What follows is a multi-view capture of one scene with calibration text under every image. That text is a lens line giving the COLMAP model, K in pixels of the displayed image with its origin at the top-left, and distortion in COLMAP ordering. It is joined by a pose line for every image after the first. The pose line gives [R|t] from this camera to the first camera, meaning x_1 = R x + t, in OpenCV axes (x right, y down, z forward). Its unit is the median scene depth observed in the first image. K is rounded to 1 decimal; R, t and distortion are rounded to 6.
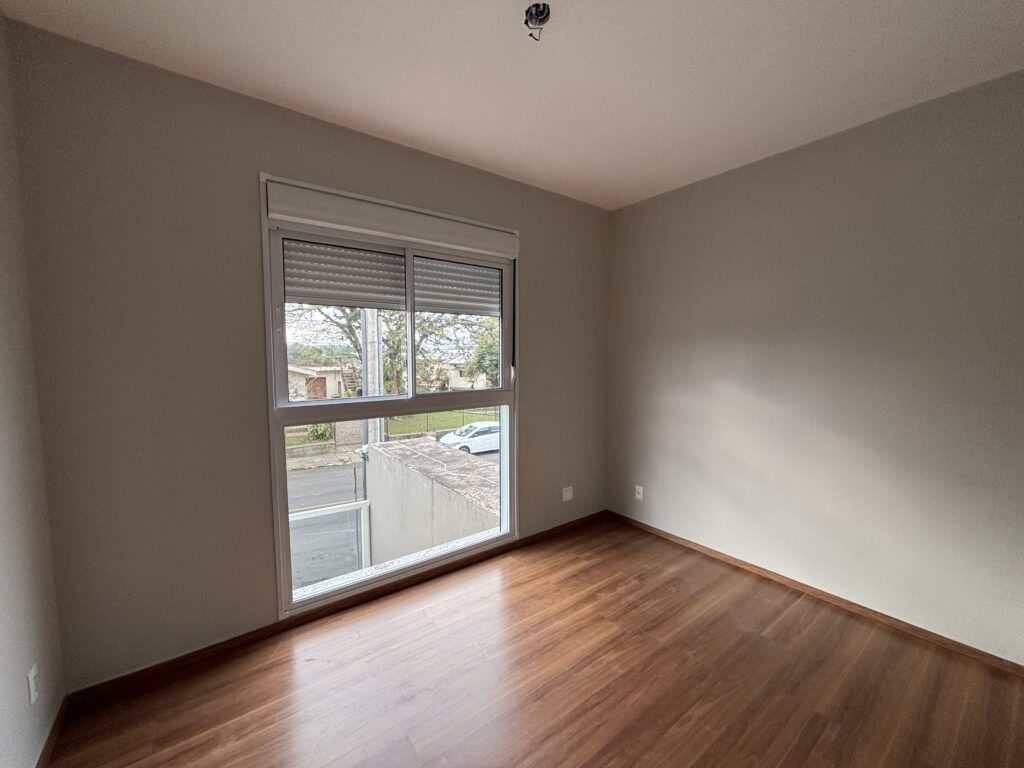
lens RADIAL K [[410.0, 0, 508.3], [0, 410.0, 380.0], [0, 0, 1]] dist [0.000558, -0.000175]
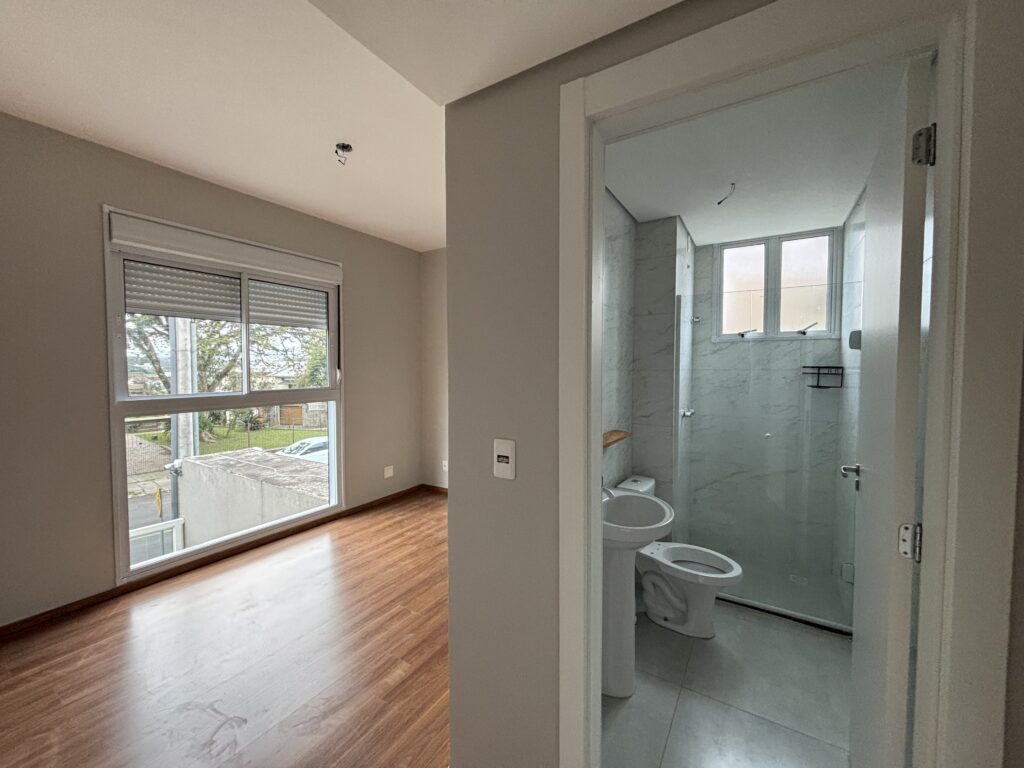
lens RADIAL K [[410.0, 0, 508.3], [0, 410.0, 380.0], [0, 0, 1]] dist [0.000558, -0.000175]
pose [[0.930840, -0.011018, 0.365262, 0.035754], [0.022258, 0.999399, -0.026575, 0.043463], [-0.364749, 0.032867, 0.930525, -0.350379]]
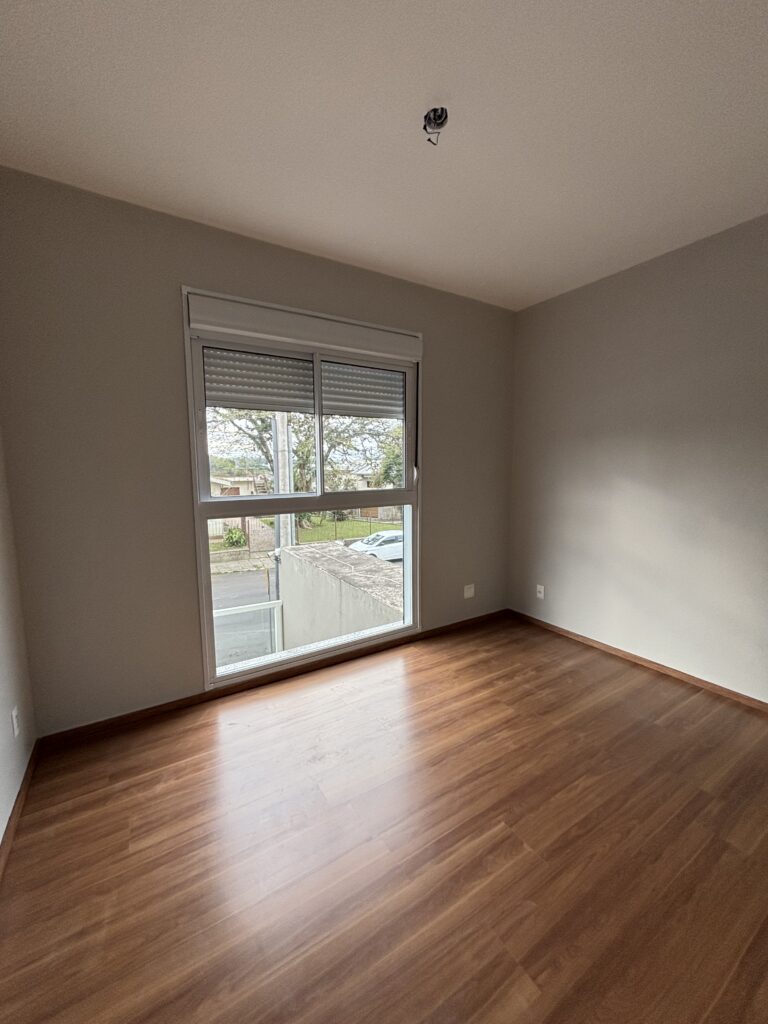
lens RADIAL K [[408.2, 0, 381.7], [0, 408.2, 508.1], [0, 0, 1]] dist [-0.000618, -0.000316]
pose [[0.996560, 0.003315, -0.082803, 0.010871], [0.000188, 0.999107, 0.042263, 0.026232], [0.082870, -0.042133, 0.995669, -0.041432]]
